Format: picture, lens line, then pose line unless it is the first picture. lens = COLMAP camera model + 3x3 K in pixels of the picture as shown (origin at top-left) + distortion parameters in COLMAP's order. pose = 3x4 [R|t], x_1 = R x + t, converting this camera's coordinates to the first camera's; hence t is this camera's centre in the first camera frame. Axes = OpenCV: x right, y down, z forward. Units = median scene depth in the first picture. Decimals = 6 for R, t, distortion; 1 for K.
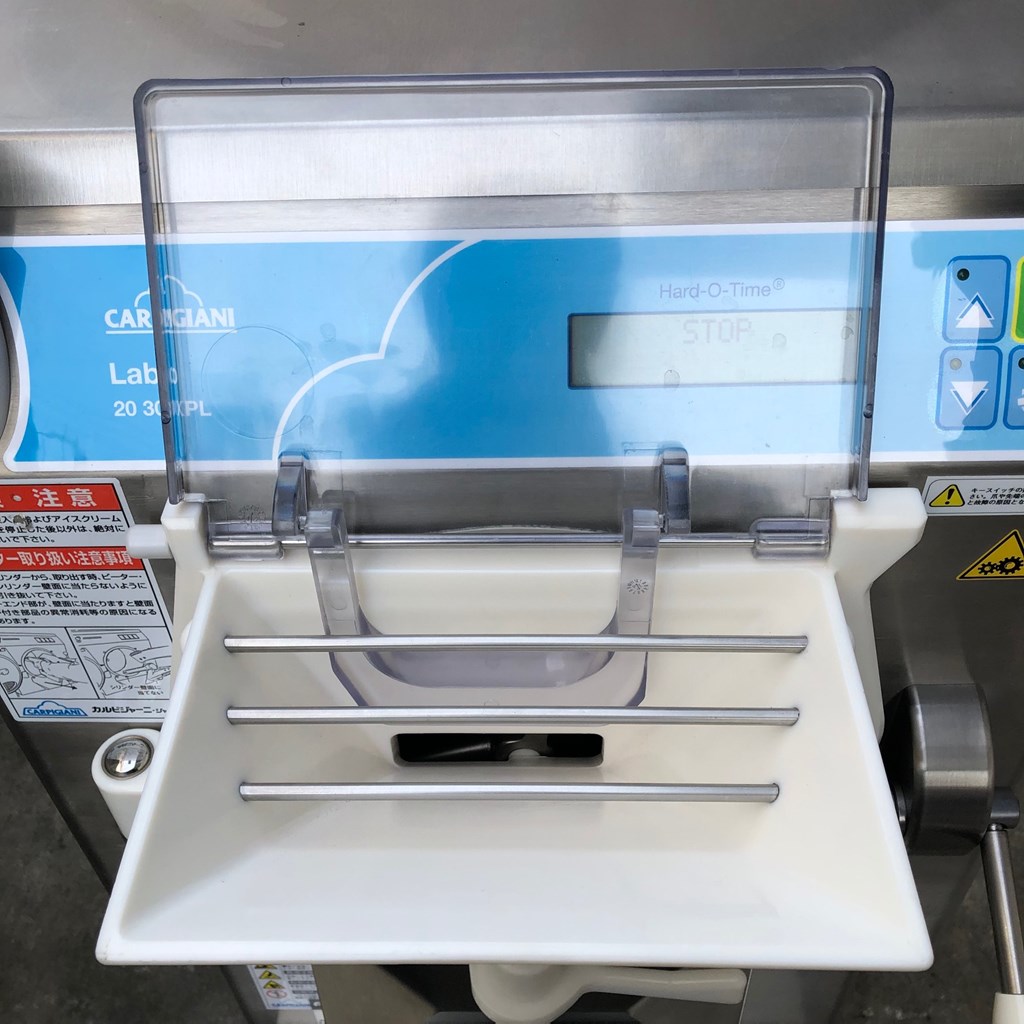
lens RADIAL K [[1115.4, 0, 493.9], [0, 1115.4, 501.0], [0, 0, 1]] dist [0.037238, 0.000000]
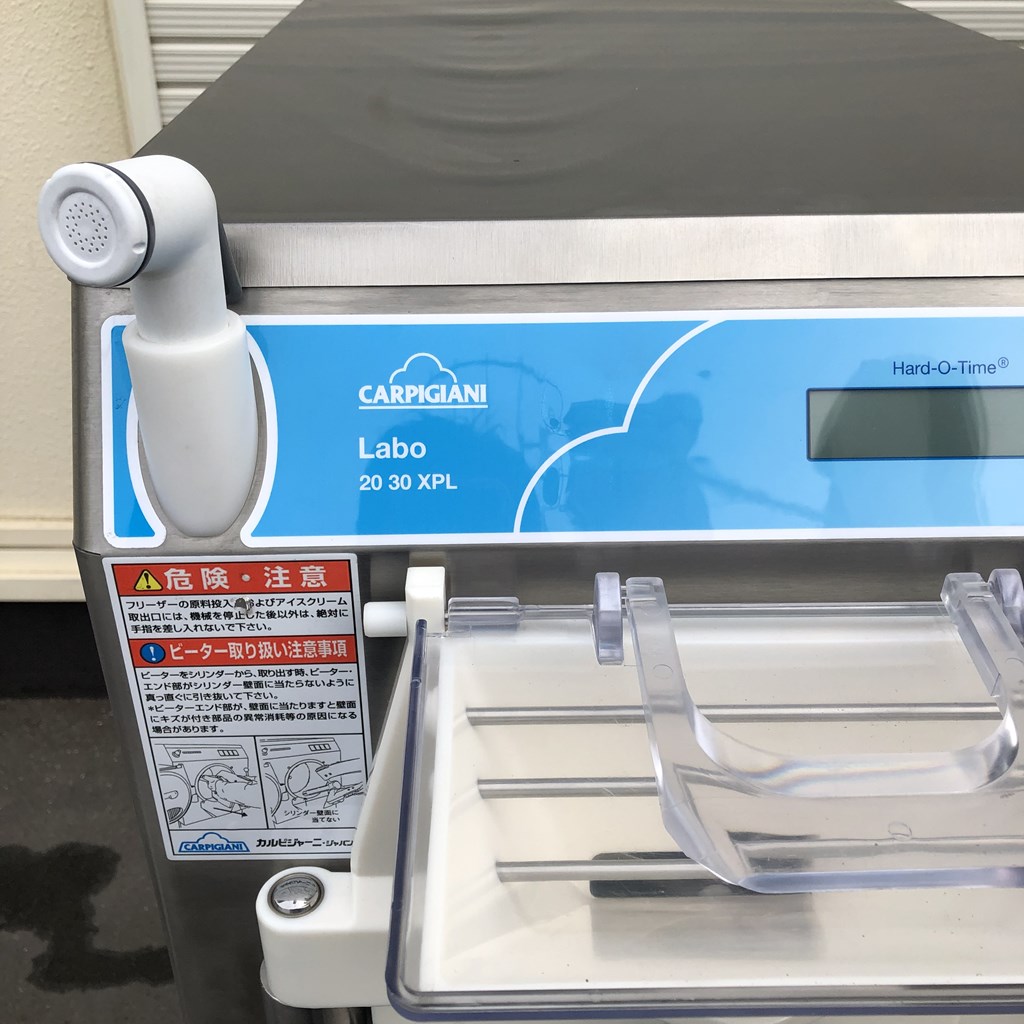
lens RADIAL K [[1115.4, 0, 532.6], [0, 1115.4, 485.8], [0, 0, 1]] dist [0.037238, 0.000000]
pose [[0.996890, 0.008211, 0.078376, -0.241074], [0.012343, 0.966012, -0.258202, 0.167144], [-0.077832, 0.258367, 0.962906, 0.018833]]
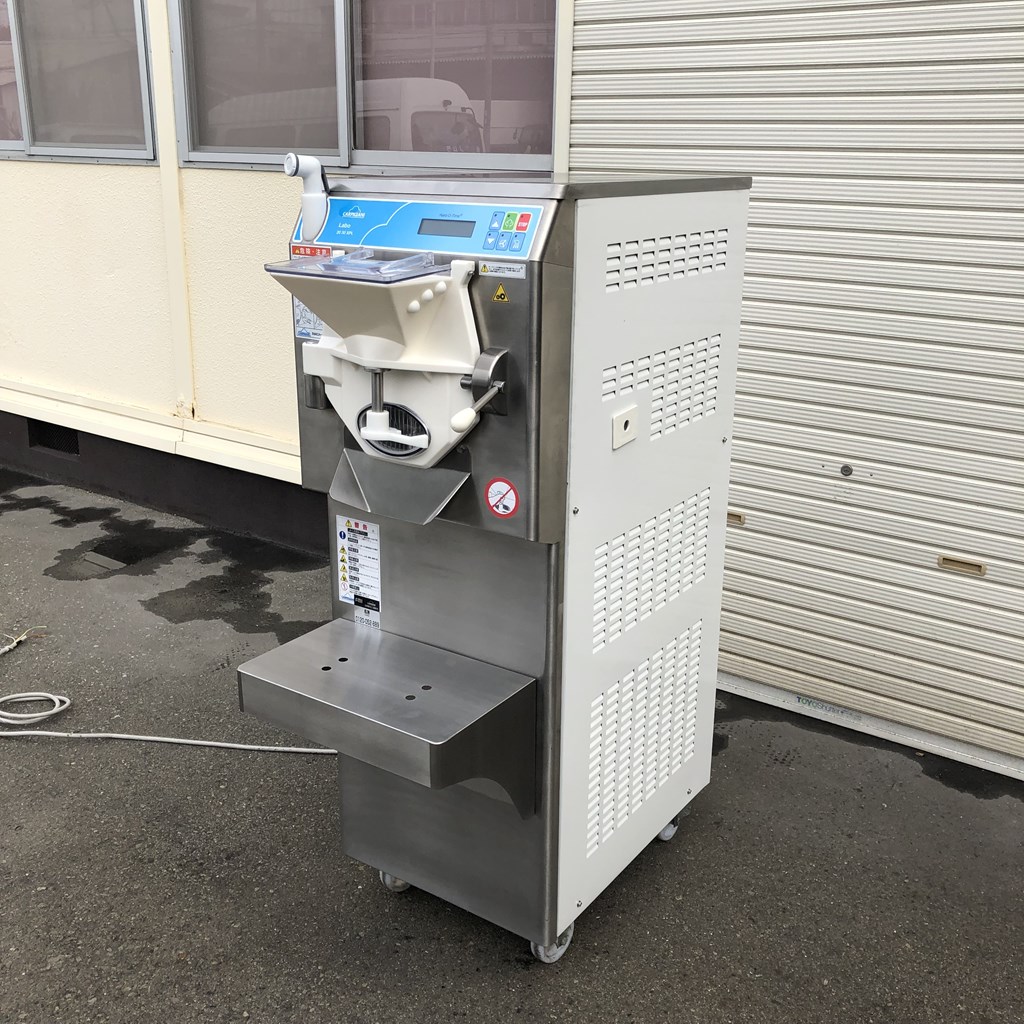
lens RADIAL K [[1115.4, 0, 516.8], [0, 1115.4, 500.0], [0, 0, 1]] dist [0.037238, 0.000000]
pose [[0.839625, 0.205643, -0.502734, 2.501333], [-0.409431, 0.847820, -0.336998, 1.865801], [0.356927, 0.488787, 0.796047, -1.625922]]
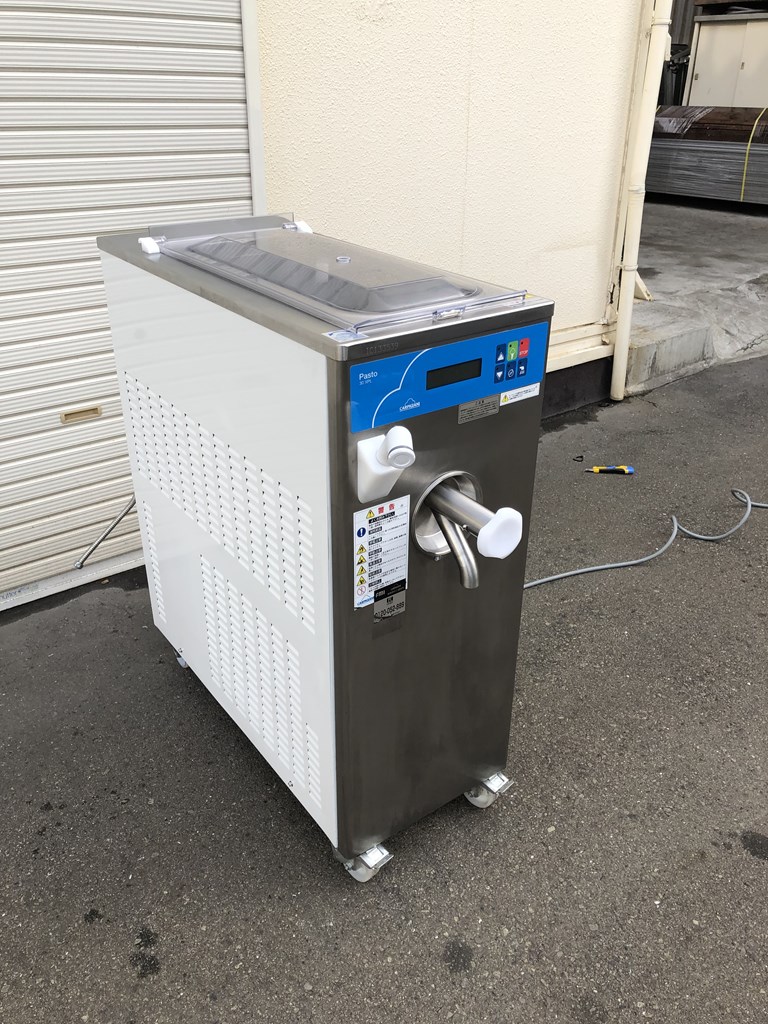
lens RADIAL K [[832.2, 0, 382.7], [0, 832.2, 504.1], [0, 0, 1]] dist [0.058425, -0.052251]
pose [[0.769269, -0.248416, 0.588655, -0.277701], [0.419884, 0.890993, -0.172709, 1.258825], [-0.481584, 0.380027, 0.789719, -0.449625]]
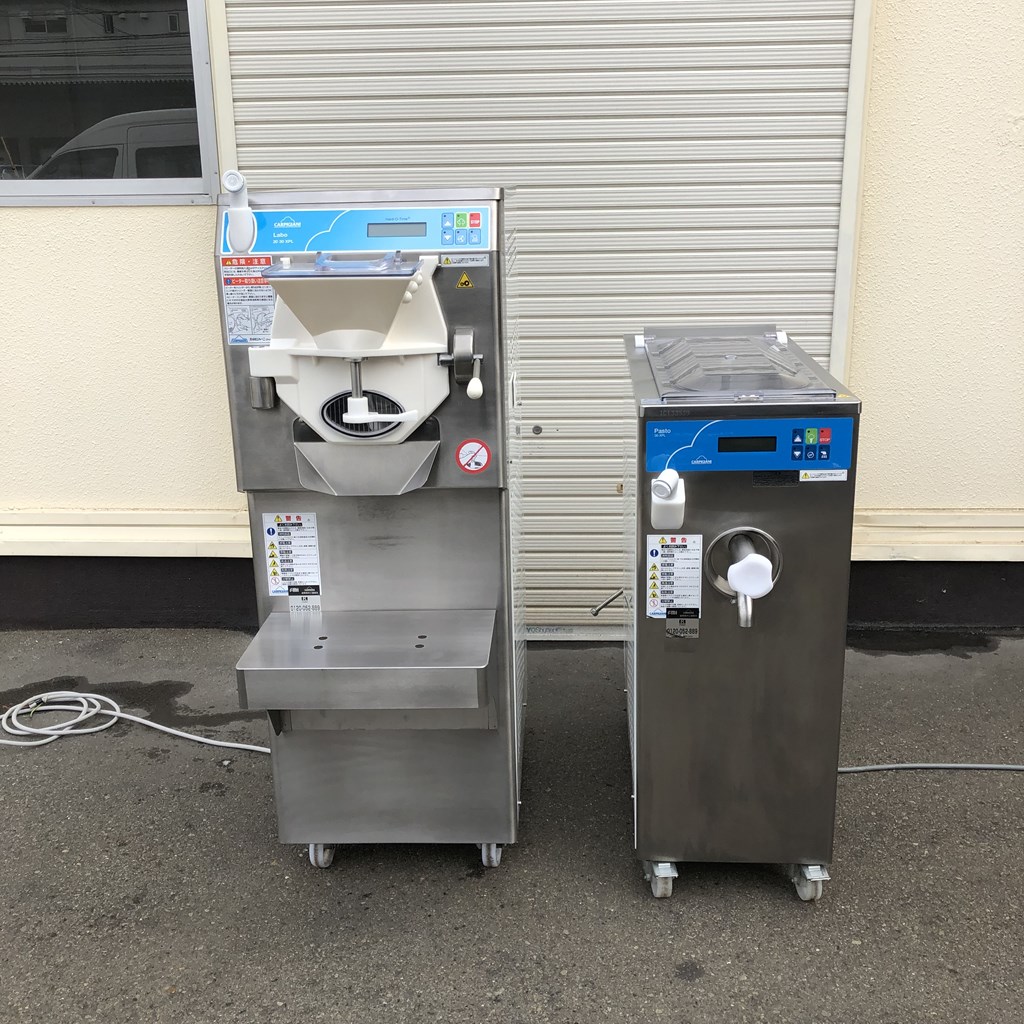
lens RADIAL K [[1115.4, 0, 516.3], [0, 1115.4, 507.6], [0, 0, 1]] dist [0.037238, 0.000000]
pose [[0.999817, 0.019113, 0.000642, 0.662768], [-0.016556, 0.881908, -0.471131, 2.912165], [-0.009571, 0.471035, 0.882063, -2.487936]]
